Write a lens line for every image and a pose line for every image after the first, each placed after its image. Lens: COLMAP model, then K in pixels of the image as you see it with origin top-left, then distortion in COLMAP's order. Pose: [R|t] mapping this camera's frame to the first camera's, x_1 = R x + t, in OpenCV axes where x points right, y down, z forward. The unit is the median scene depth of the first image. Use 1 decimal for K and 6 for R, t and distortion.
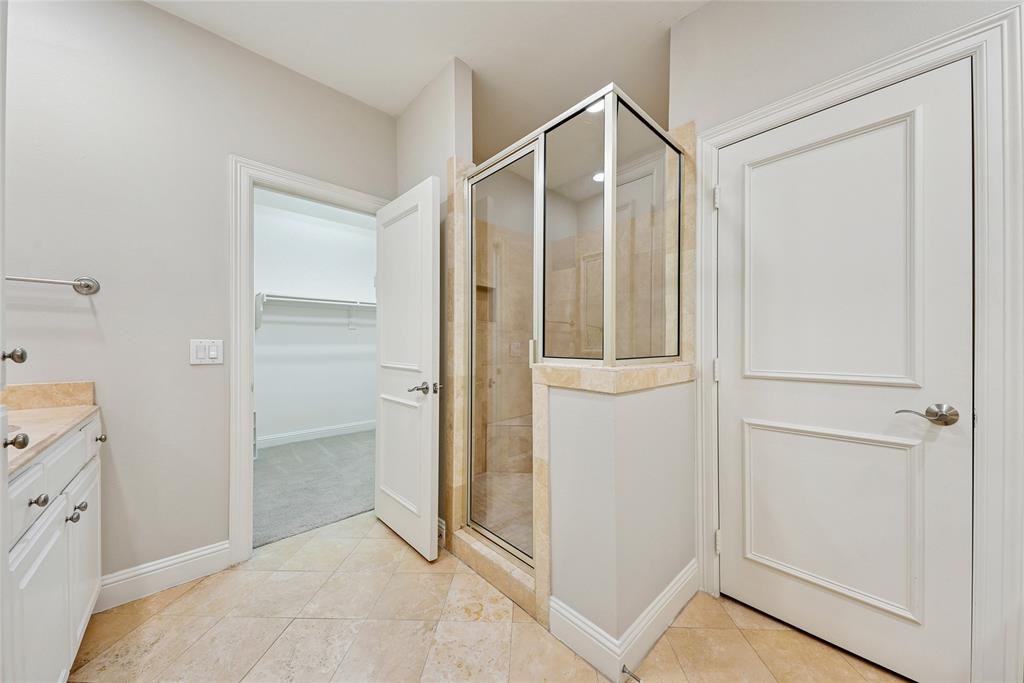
lens RADIAL K [[360.3, 0, 509.8], [0, 360.3, 347.5], [0, 0, 1]] dist [-0.003578, -0.000070]
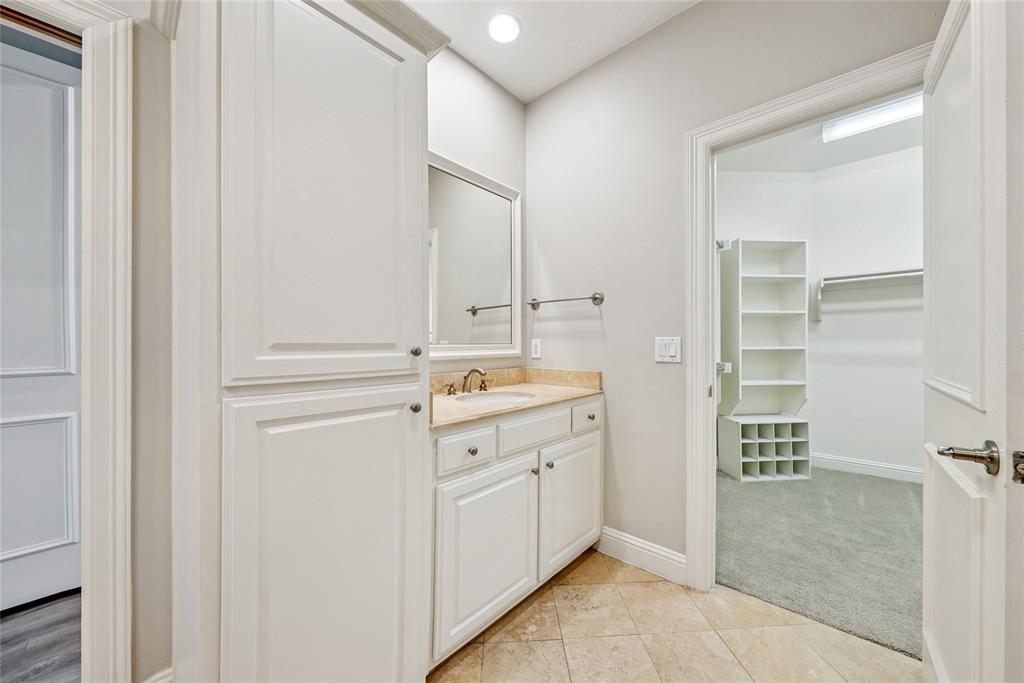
lens RADIAL K [[360.3, 0, 520.5], [0, 360.3, 343.3], [0, 0, 1]] dist [-0.003578, -0.000070]
pose [[0.113569, 0.001318, -0.993529, 0.077514], [-0.001004, 0.999999, 0.001212, -0.006124], [0.993530, 0.000860, 0.113571, 0.474229]]
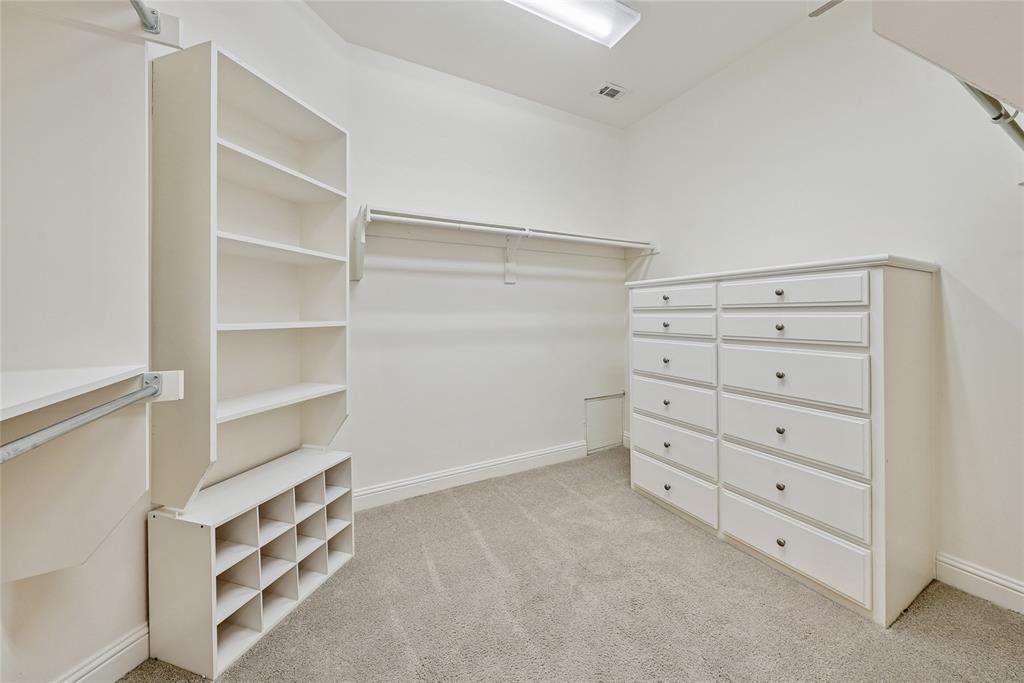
lens RADIAL K [[360.3, 0, 516.7], [0, 360.3, 312.3], [0, 0, 1]] dist [-0.003578, -0.000070]
pose [[0.971496, -0.000152, -0.237057, -0.734142], [-0.001288, 0.999982, -0.005920, -0.008341], [0.237054, 0.006056, 0.971478, 1.139752]]
